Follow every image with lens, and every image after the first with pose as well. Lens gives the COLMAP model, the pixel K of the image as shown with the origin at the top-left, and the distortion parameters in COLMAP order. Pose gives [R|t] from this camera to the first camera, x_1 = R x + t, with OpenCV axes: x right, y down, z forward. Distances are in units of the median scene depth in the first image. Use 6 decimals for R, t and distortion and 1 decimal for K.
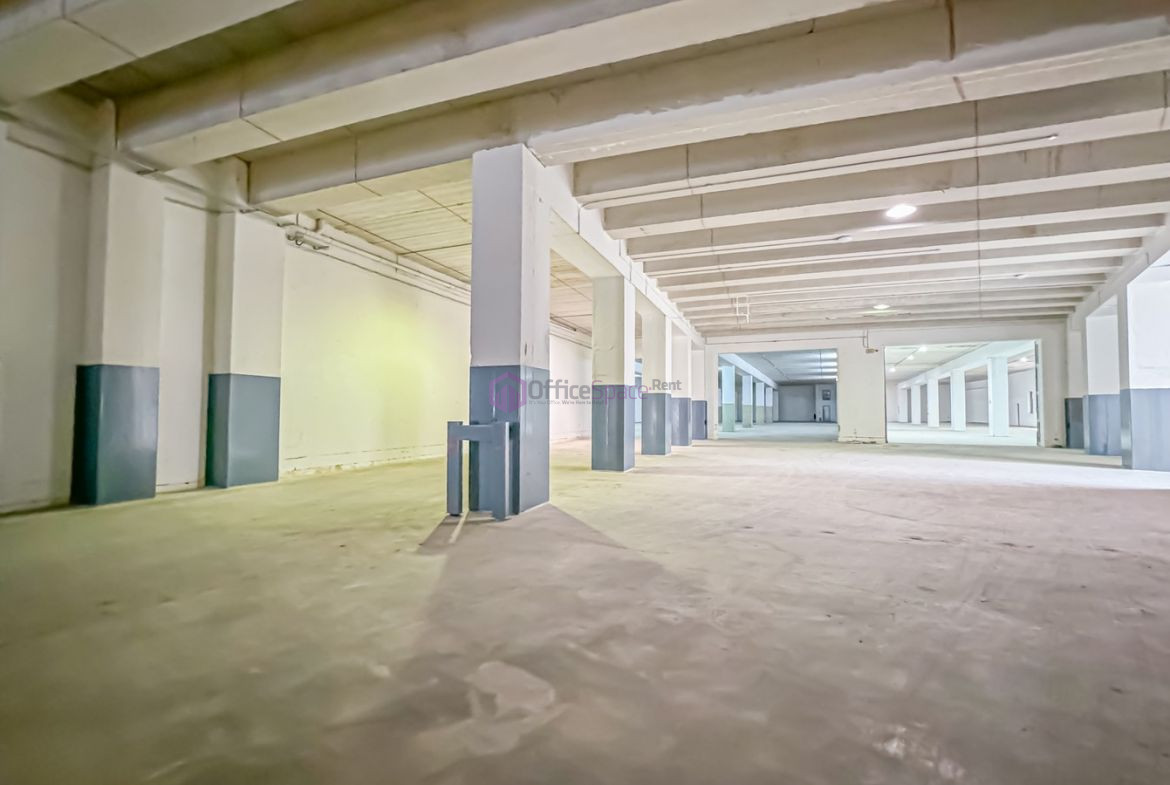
lens RADIAL K [[520.3, 0, 587.5], [0, 520.3, 396.2], [0, 0, 1]] dist [-0.043422, 0.021979]
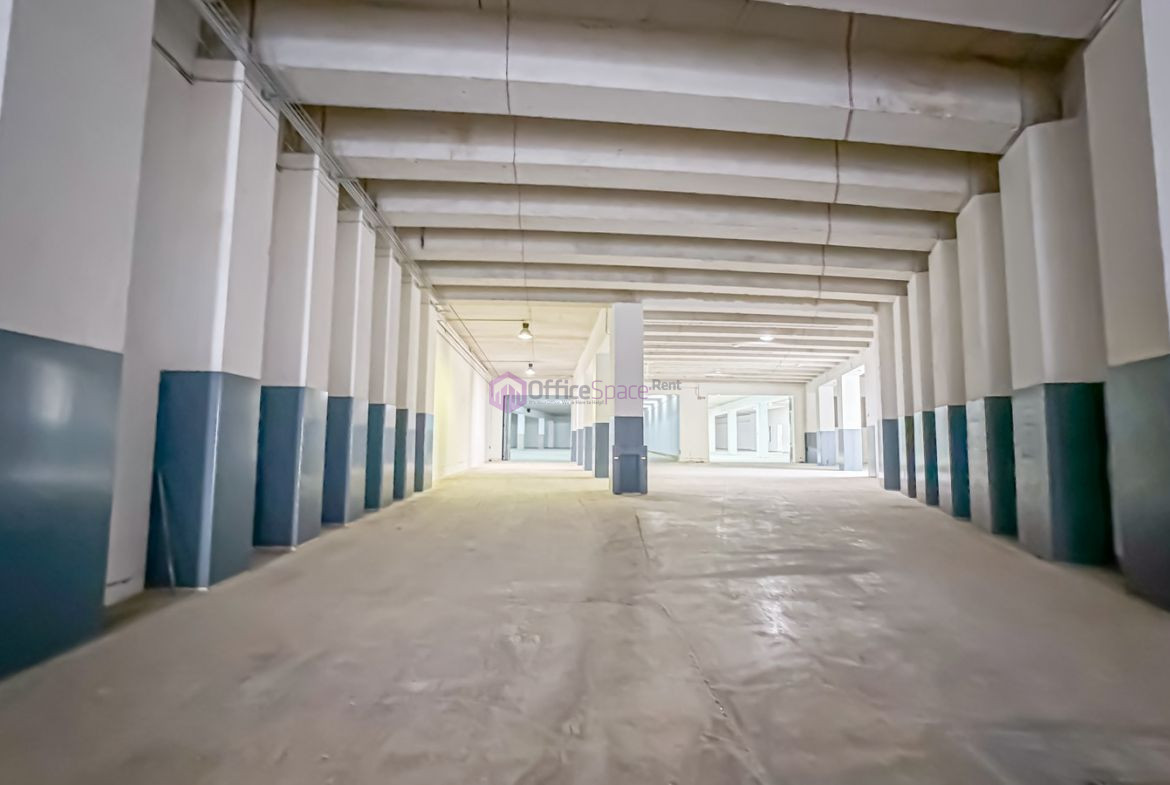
lens RADIAL K [[520.3, 0, 587.5], [0, 520.3, 396.2], [0, 0, 1]] dist [-0.043422, 0.021979]
pose [[0.916856, 0.036979, 0.397503, -0.365677], [-0.015482, 0.998245, -0.057156, -0.007670], [-0.398919, 0.046249, 0.915819, -0.246856]]
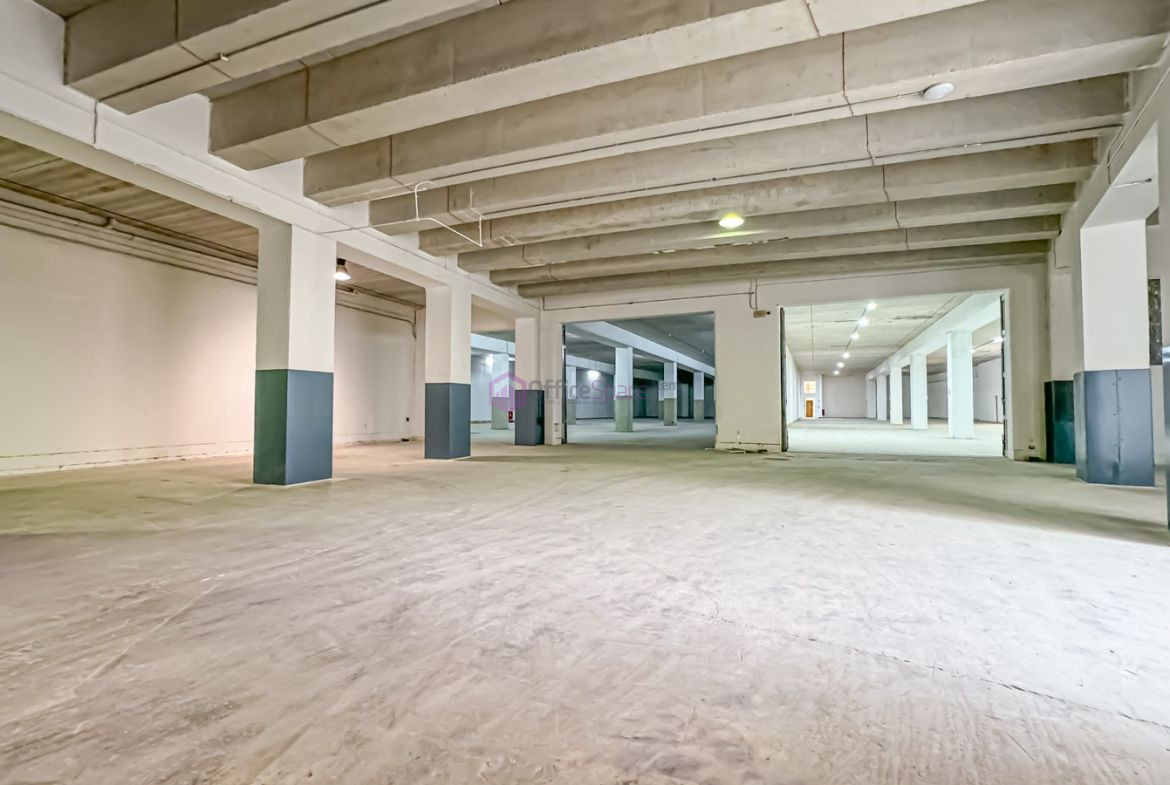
lens RADIAL K [[520.3, 0, 587.5], [0, 520.3, 396.2], [0, 0, 1]] dist [-0.043422, 0.021979]
pose [[0.999946, -0.002010, 0.010227, 0.369980], [0.001961, 0.999987, 0.004739, 0.018089], [-0.010236, -0.004718, 0.999936, 0.381072]]
